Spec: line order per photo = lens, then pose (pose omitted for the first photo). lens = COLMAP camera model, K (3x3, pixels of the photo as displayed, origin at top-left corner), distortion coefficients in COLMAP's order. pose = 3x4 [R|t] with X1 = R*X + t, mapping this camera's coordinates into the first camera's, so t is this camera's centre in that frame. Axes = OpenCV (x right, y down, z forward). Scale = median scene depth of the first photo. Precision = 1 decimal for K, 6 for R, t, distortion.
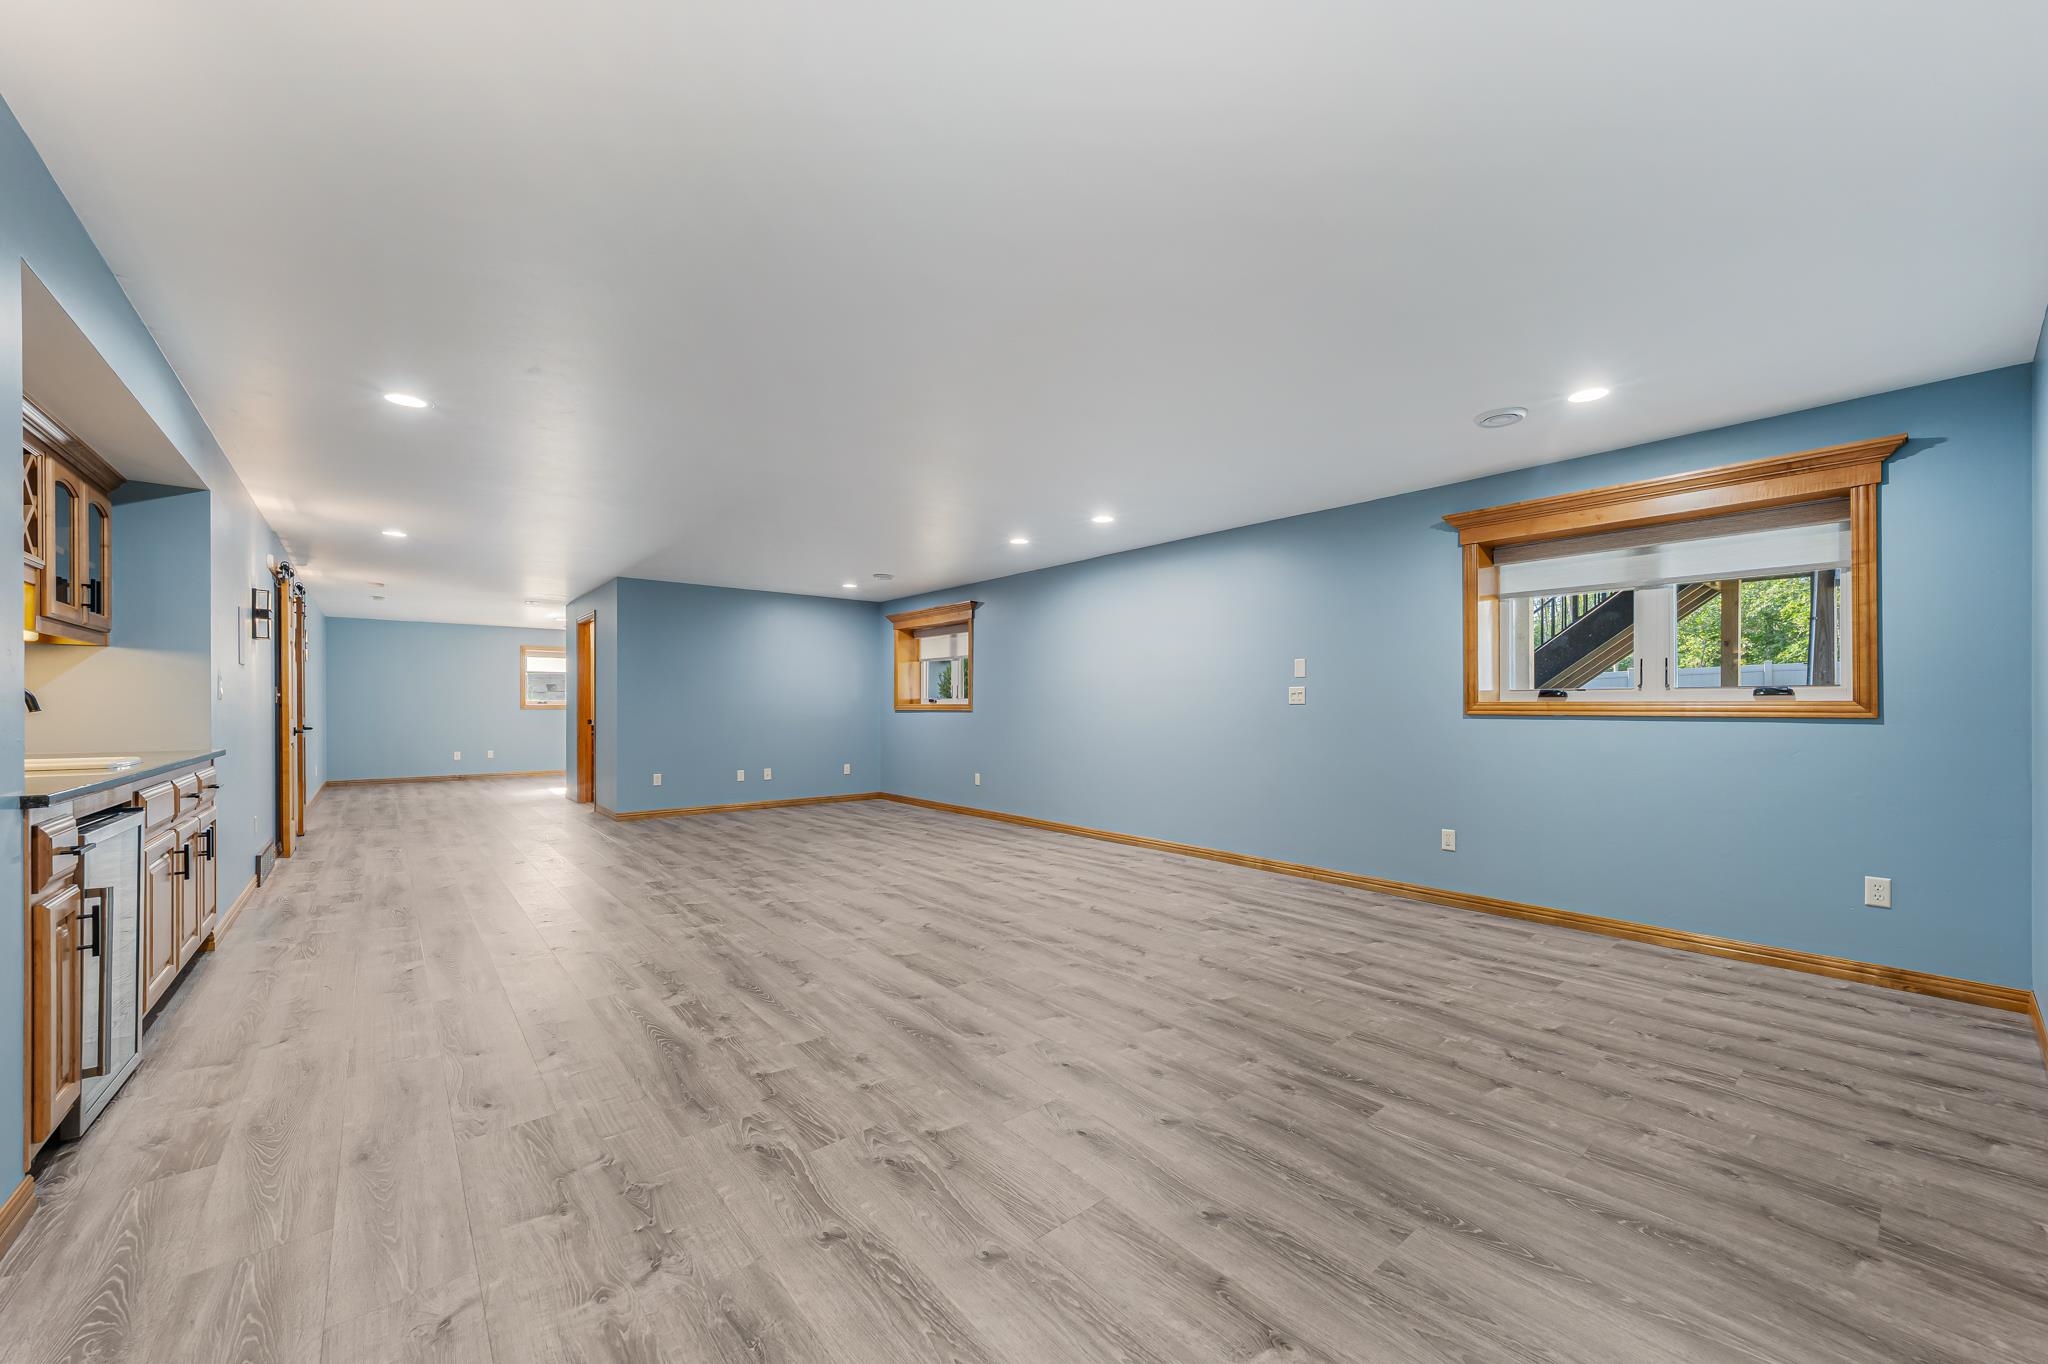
lens RADIAL K [[787.8, 0, 1038.3], [0, 787.8, 701.5], [0, 0, 1]] dist [0.001921, 0.000106]
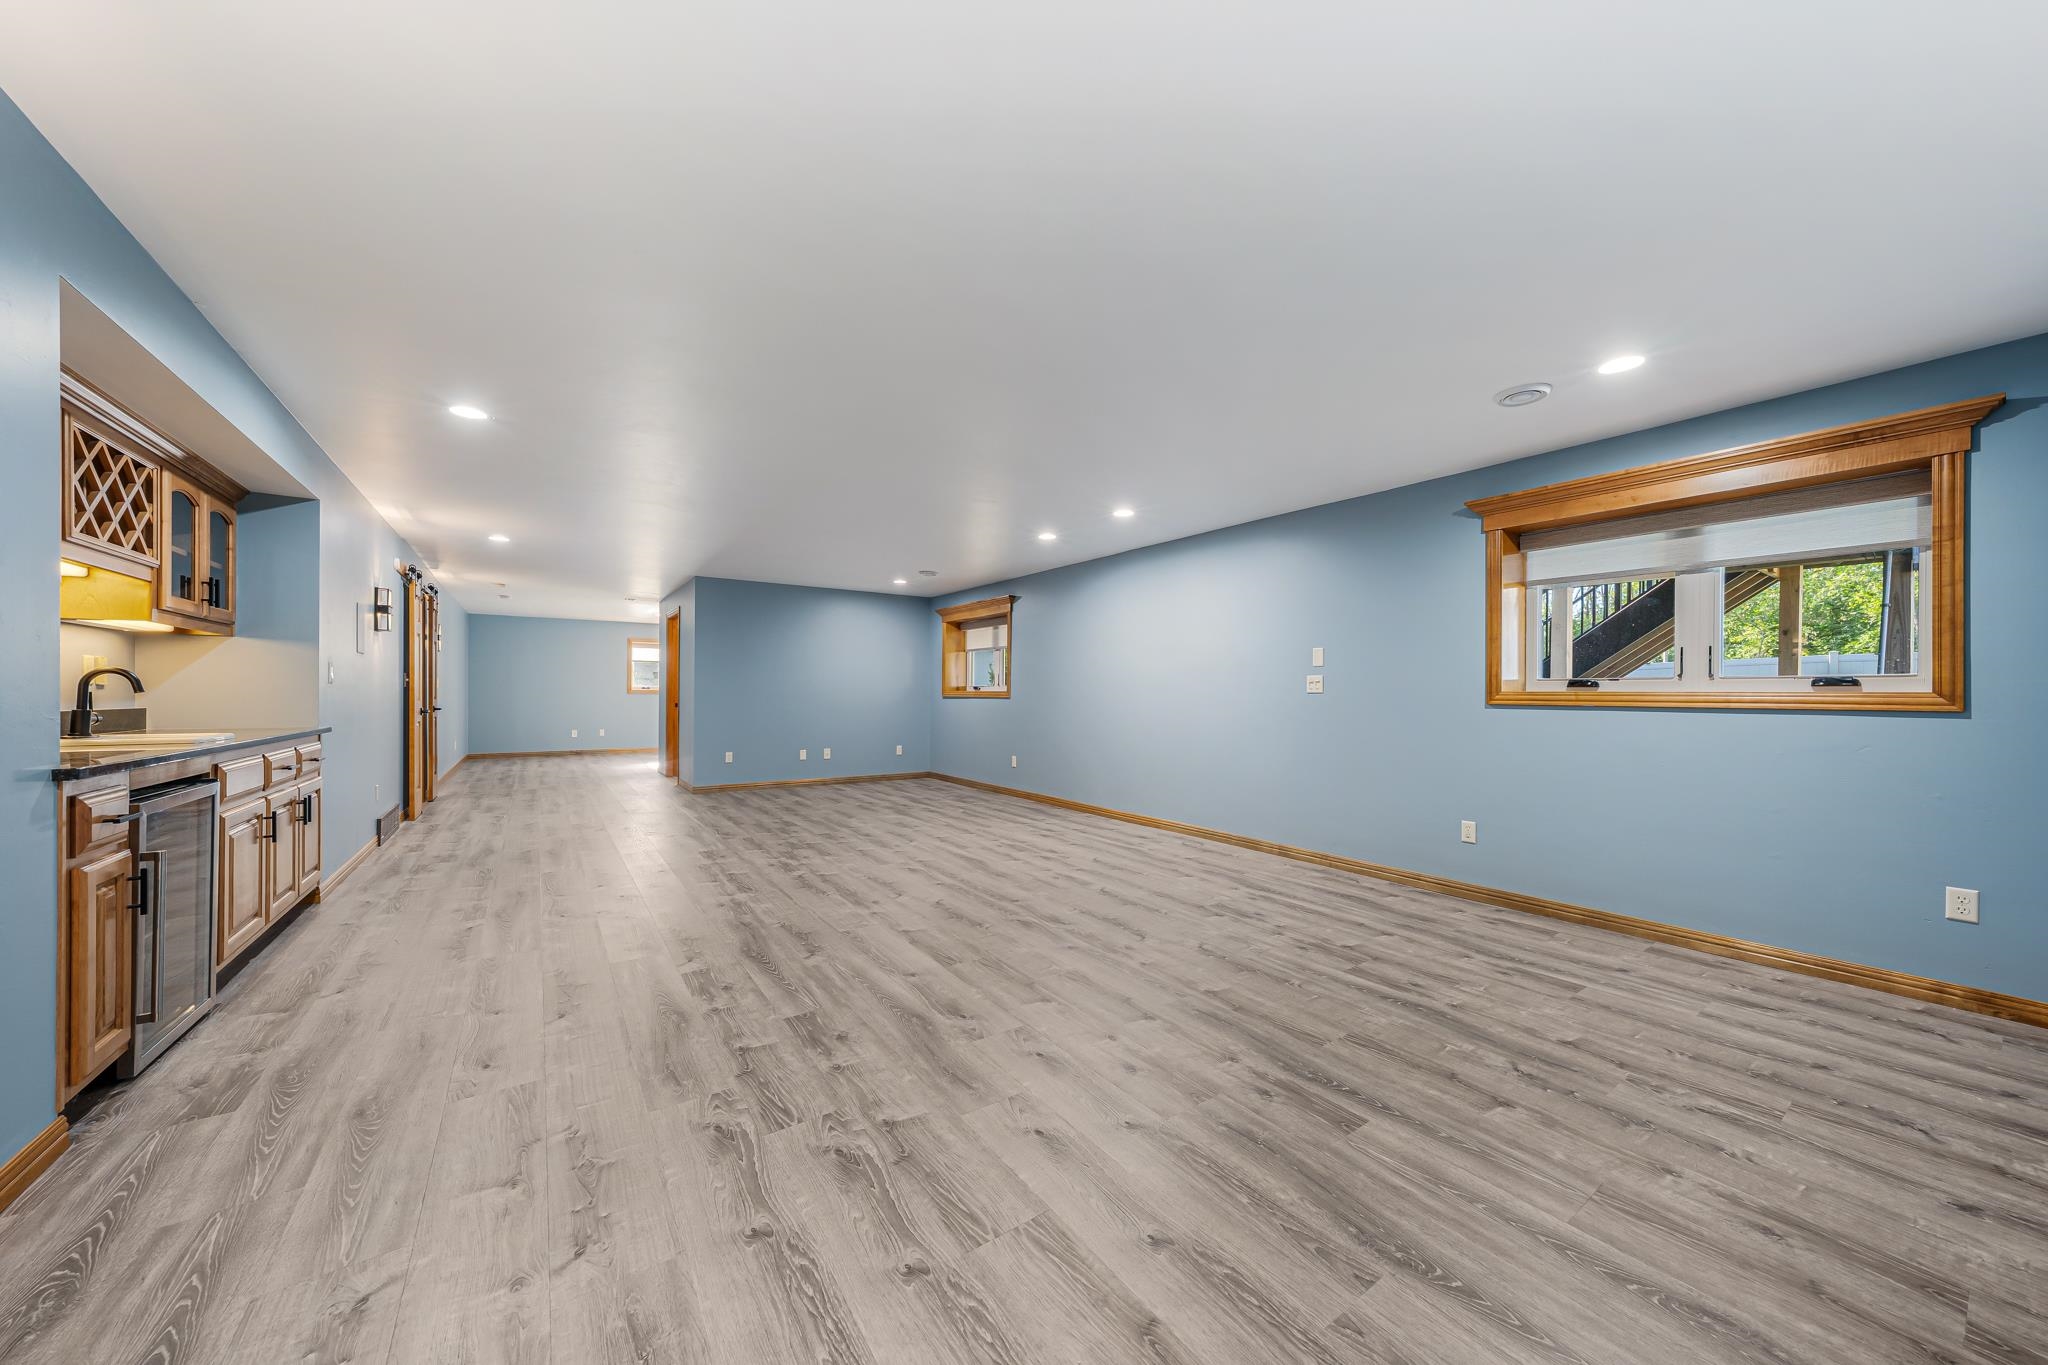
lens RADIAL K [[713.3, 0, 1027.8], [0, 713.3, 691.5], [0, 0, 1]] dist [0.001223, 0.000613]
pose [[0.995055, 0.005506, -0.099173, 0.085315], [-0.005205, 0.999981, 0.003296, 0.000963], [0.099190, -0.002764, 0.995065, 0.084932]]
